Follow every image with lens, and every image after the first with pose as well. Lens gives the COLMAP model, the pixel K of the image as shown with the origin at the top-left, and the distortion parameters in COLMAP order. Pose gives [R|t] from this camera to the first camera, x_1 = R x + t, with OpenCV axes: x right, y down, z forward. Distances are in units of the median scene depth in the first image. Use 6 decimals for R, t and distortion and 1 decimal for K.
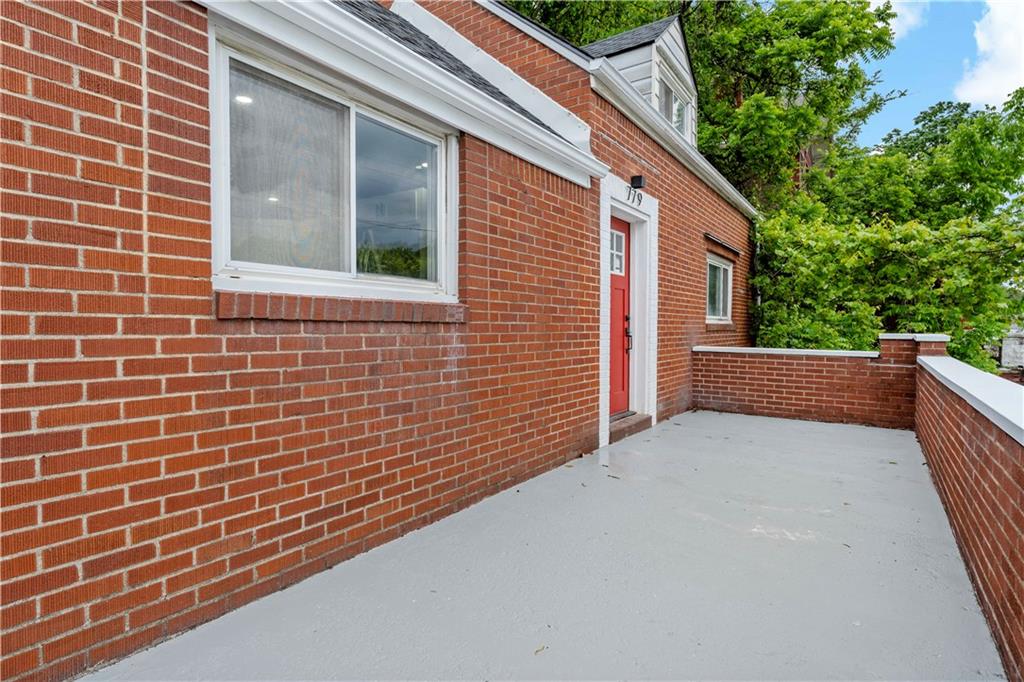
lens RADIAL K [[521.7, 0, 522.6], [0, 521.7, 337.3], [0, 0, 1]] dist [-0.003338, -0.000226]
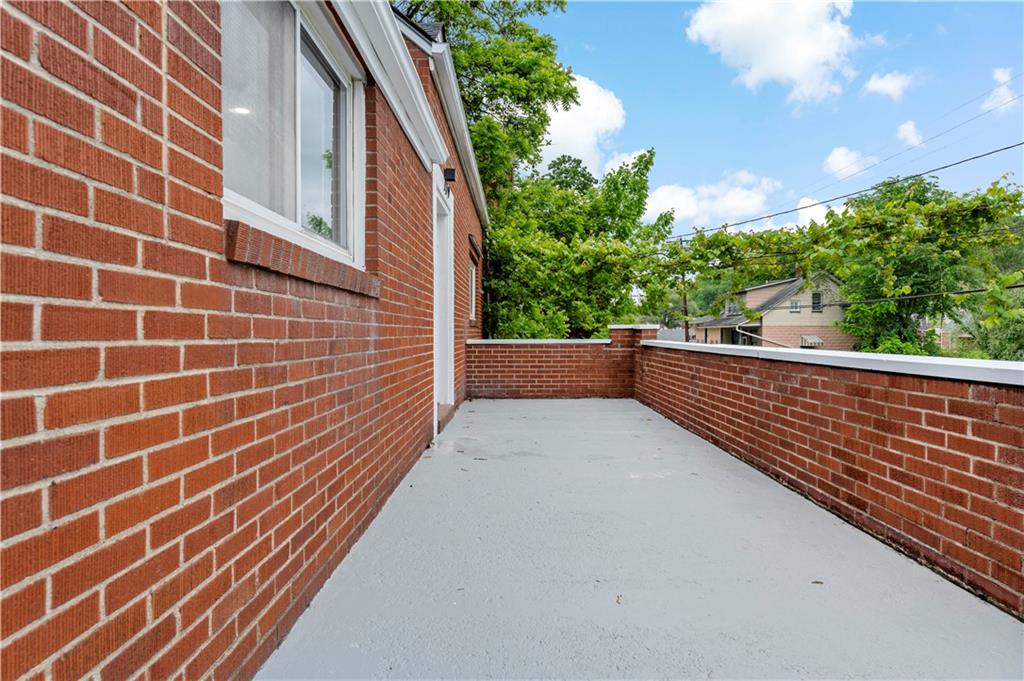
lens RADIAL K [[521.7, 0, 519.1], [0, 521.7, 338.1], [0, 0, 1]] dist [-0.003338, -0.000226]
pose [[0.820013, -0.016626, 0.572103, -0.671035], [0.023548, 0.999712, -0.004700, 0.077011], [-0.571860, 0.017326, 0.820168, 0.237593]]
